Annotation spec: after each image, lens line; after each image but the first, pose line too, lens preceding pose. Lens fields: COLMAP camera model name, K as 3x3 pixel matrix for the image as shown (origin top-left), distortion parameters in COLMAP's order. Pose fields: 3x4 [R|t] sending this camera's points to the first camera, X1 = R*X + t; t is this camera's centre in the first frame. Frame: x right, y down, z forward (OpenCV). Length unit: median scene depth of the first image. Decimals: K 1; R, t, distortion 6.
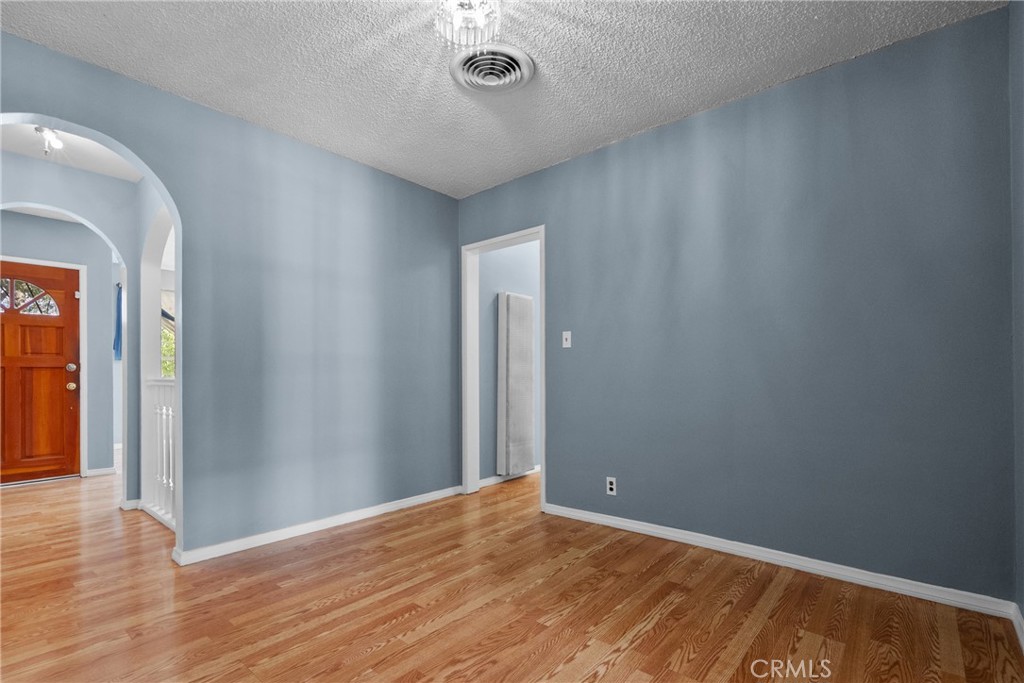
lens RADIAL K [[476.0, 0, 511.2], [0, 476.0, 372.7], [0, 0, 1]] dist [-0.002969, 0.000092]
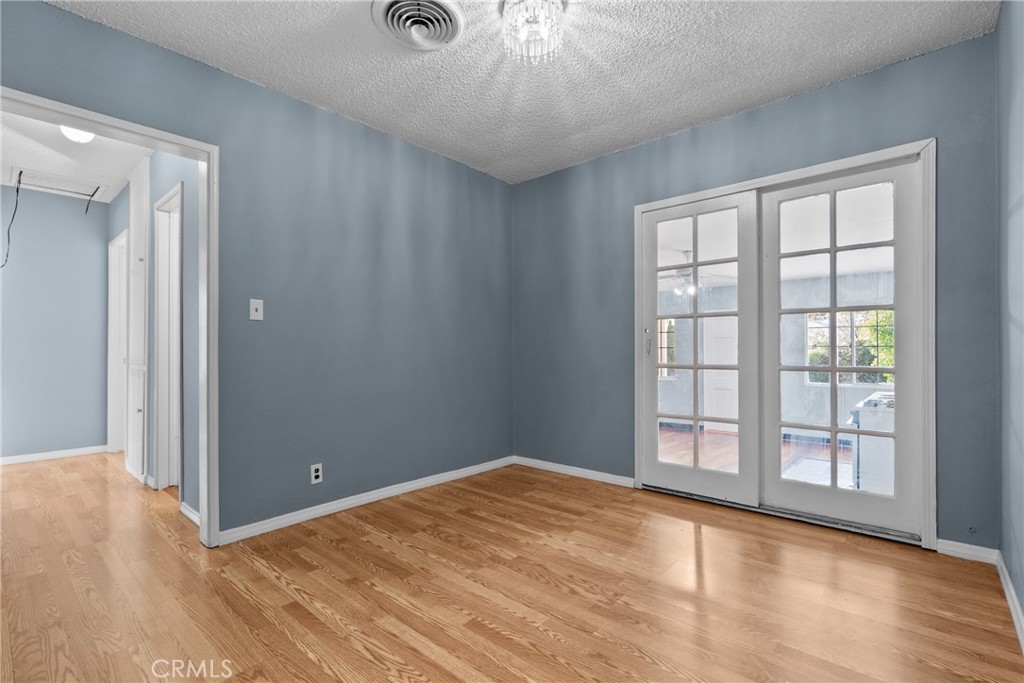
lens RADIAL K [[469.1, 0, 505.2], [0, 469.1, 348.3], [0, 0, 1]] dist [-0.001961, 0.000756]
pose [[0.022260, 0.008749, 0.999714, -0.881362], [0.000782, 0.999961, -0.008768, 0.002230], [-0.999752, 0.000977, 0.022253, 0.771068]]
